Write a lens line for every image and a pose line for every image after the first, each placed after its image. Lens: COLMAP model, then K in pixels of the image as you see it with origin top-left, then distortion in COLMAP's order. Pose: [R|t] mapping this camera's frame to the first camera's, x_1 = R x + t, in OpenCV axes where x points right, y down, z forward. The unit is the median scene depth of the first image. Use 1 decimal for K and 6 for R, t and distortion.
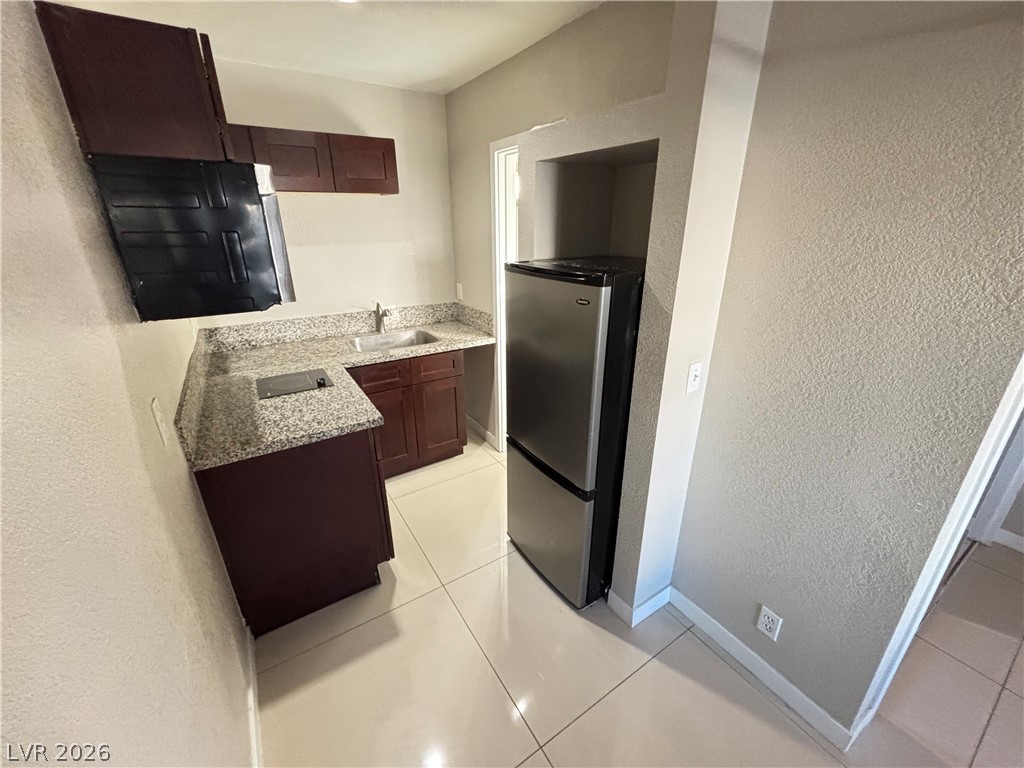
lens RADIAL K [[413.2, 0, 512.0], [0, 413.2, 384.0], [0, 0, 1]] dist [-0.006490, -0.000112]
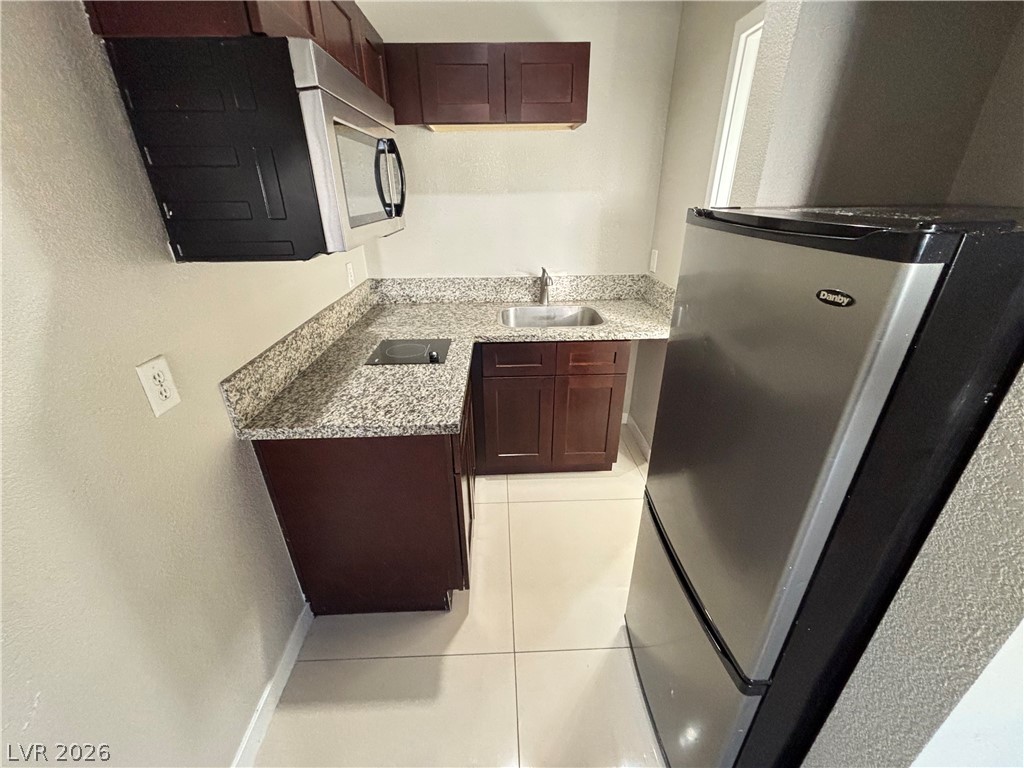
lens RADIAL K [[411.8, 0, 509.6], [0, 411.8, 384.0], [0, 0, 1]] dist [0.002272, -0.000376]
pose [[0.858283, 0.211708, -0.467471, 0.066443], [-0.178074, 0.977202, 0.115610, -0.067138], [0.481289, -0.015982, 0.876416, 0.310439]]
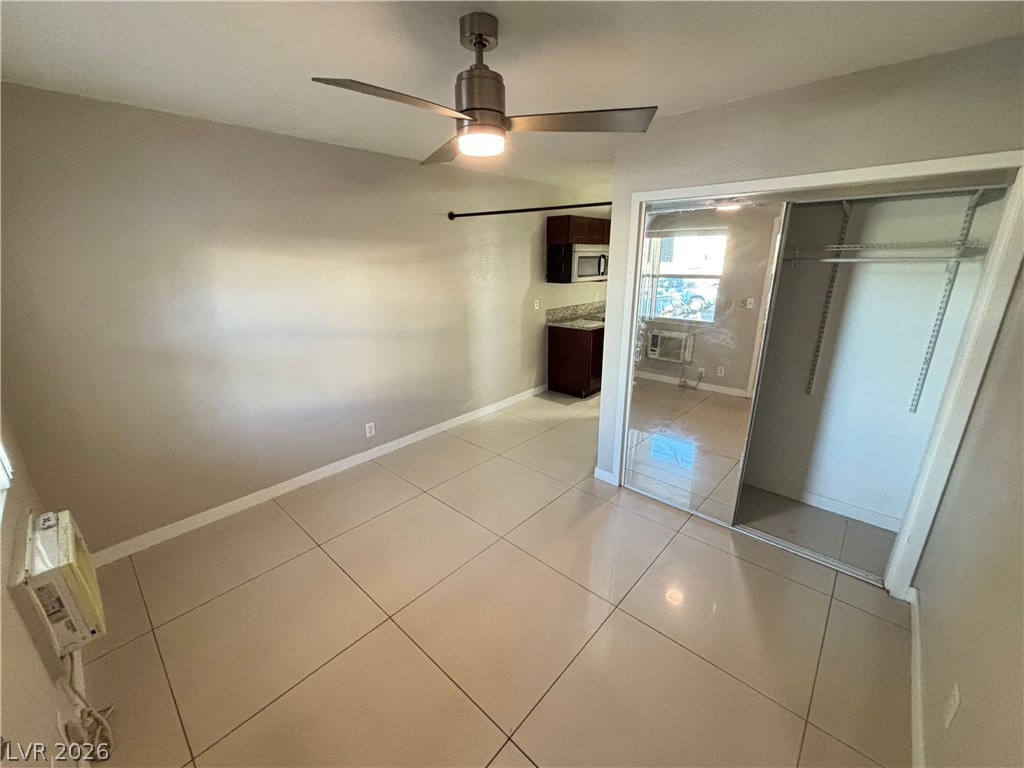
lens RADIAL K [[411.8, 0, 509.6], [0, 411.8, 384.0], [0, 0, 1]] dist [0.002272, -0.000376]
pose [[0.257477, 0.287564, -0.922503, 1.695999], [-0.343890, 0.919456, 0.190632, 0.068122], [0.903020, 0.268156, 0.335629, -0.254926]]
